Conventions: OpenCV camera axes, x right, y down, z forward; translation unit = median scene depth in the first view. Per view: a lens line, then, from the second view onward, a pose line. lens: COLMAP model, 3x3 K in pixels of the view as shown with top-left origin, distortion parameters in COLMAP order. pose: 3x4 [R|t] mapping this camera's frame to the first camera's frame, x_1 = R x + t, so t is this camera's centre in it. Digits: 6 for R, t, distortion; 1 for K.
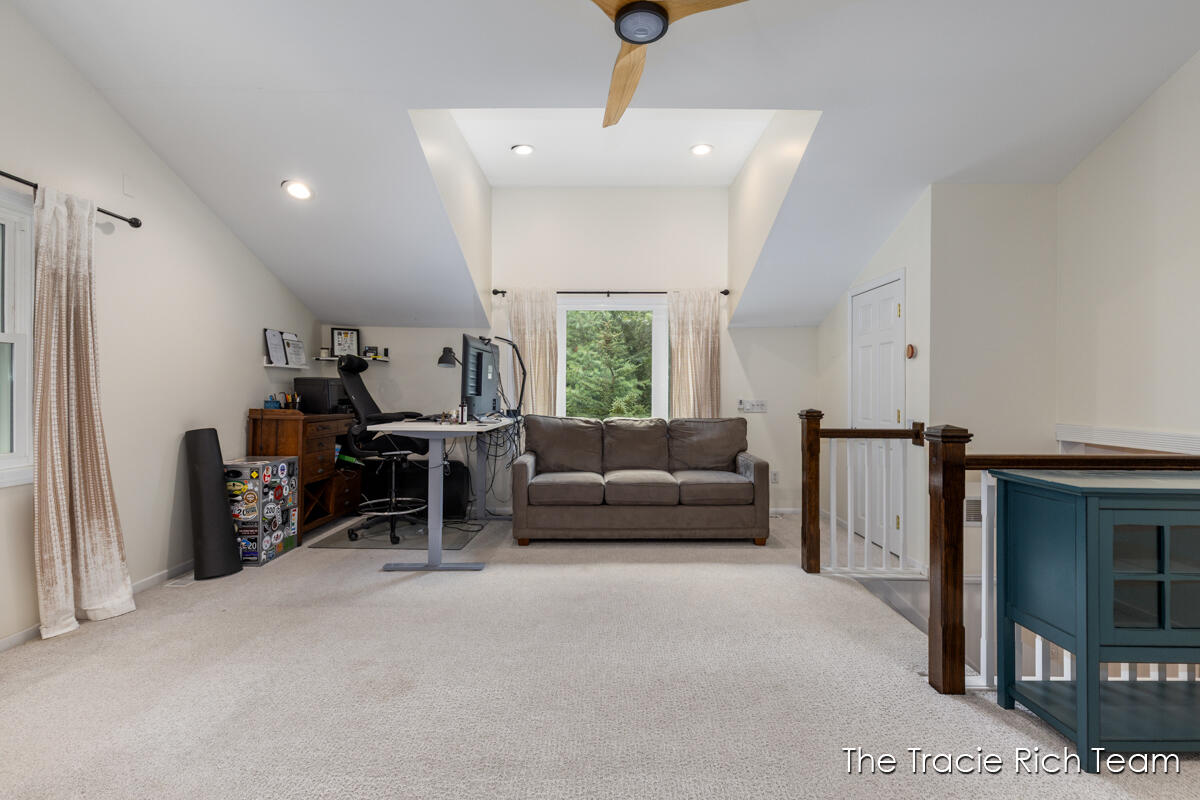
lens RADIAL K [[546.2, 0, 601.2], [0, 546.2, 391.0], [0, 0, 1]] dist [0.004658, -0.000091]
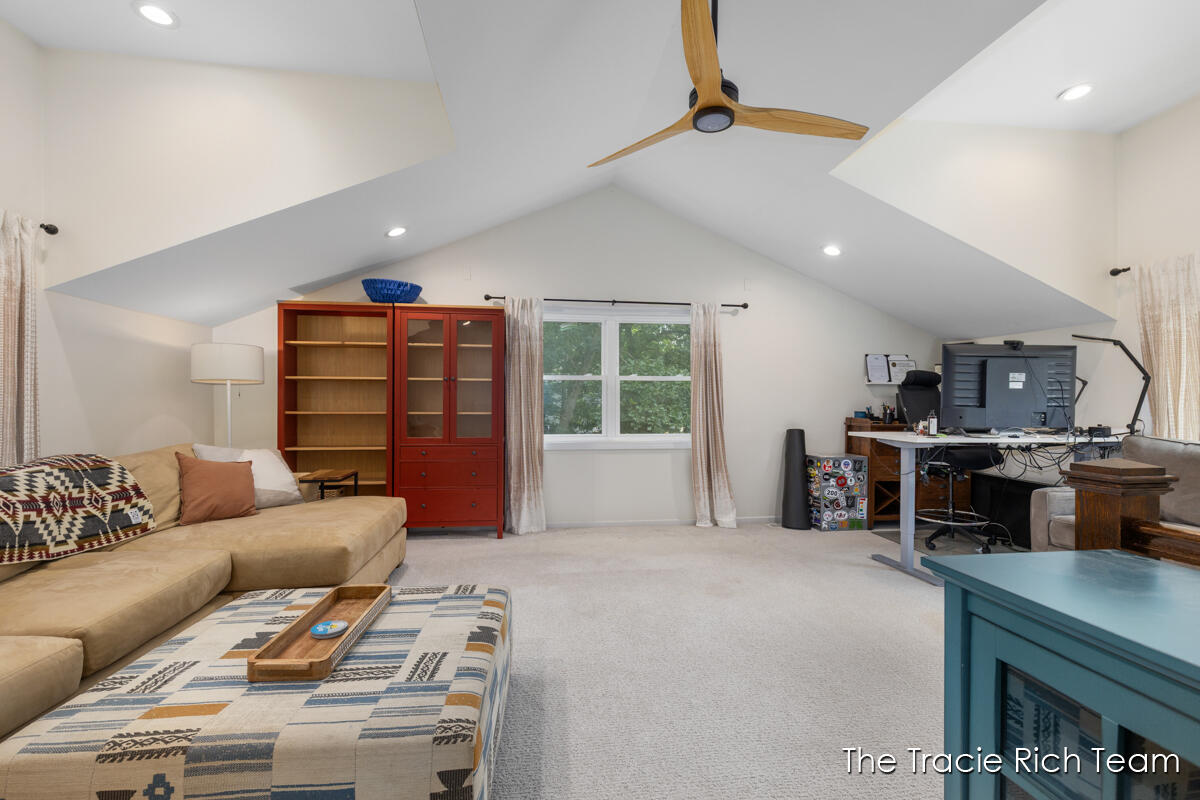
lens RADIAL K [[546.2, 0, 597.7], [0, 546.2, 403.6], [0, 0, 1]] dist [0.004658, -0.000091]
pose [[0.131945, -0.006289, -0.991237, 0.644201], [-0.002213, 0.999976, -0.006639, 0.010653], [0.991255, 0.003070, 0.131928, 0.258605]]
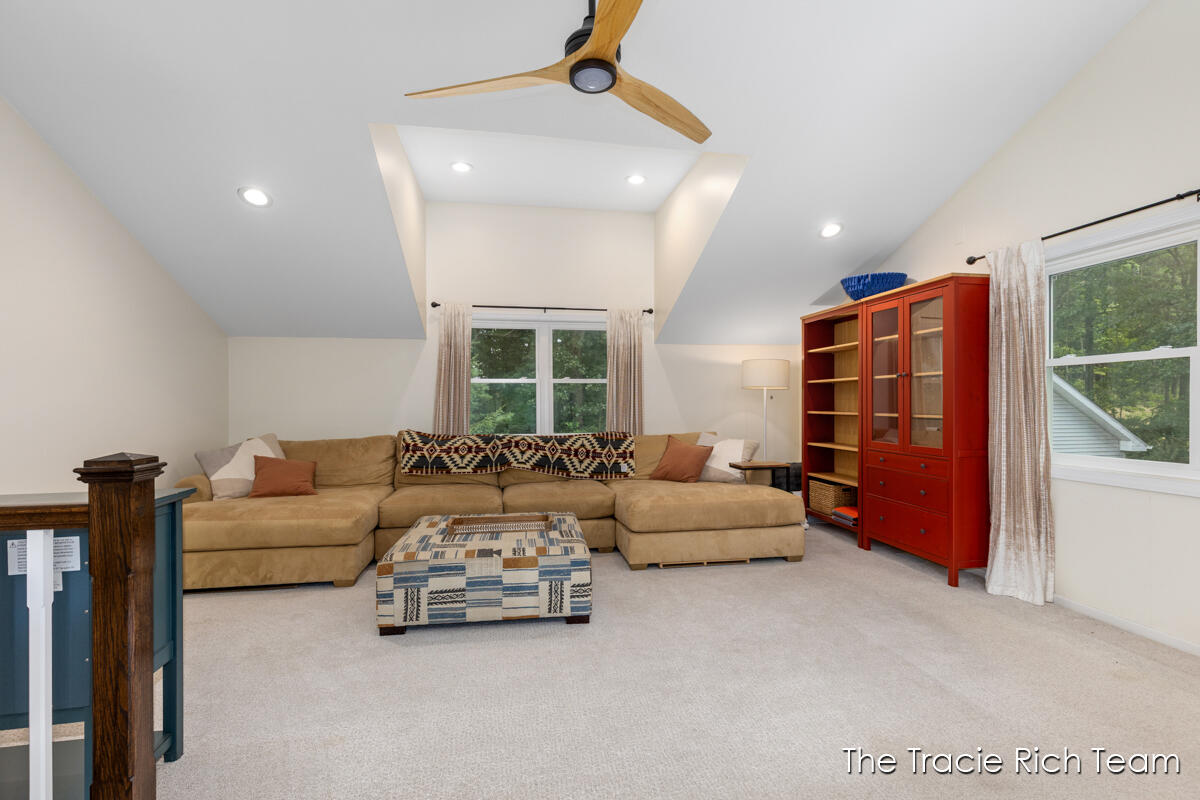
lens RADIAL K [[546.2, 0, 595.5], [0, 546.2, 404.3], [0, 0, 1]] dist [0.004658, -0.000091]
pose [[-0.985331, -0.005307, -0.170569, -0.517833], [-0.004943, 0.999985, -0.002557, 0.006414], [0.170580, -0.001676, -0.985342, 1.977393]]
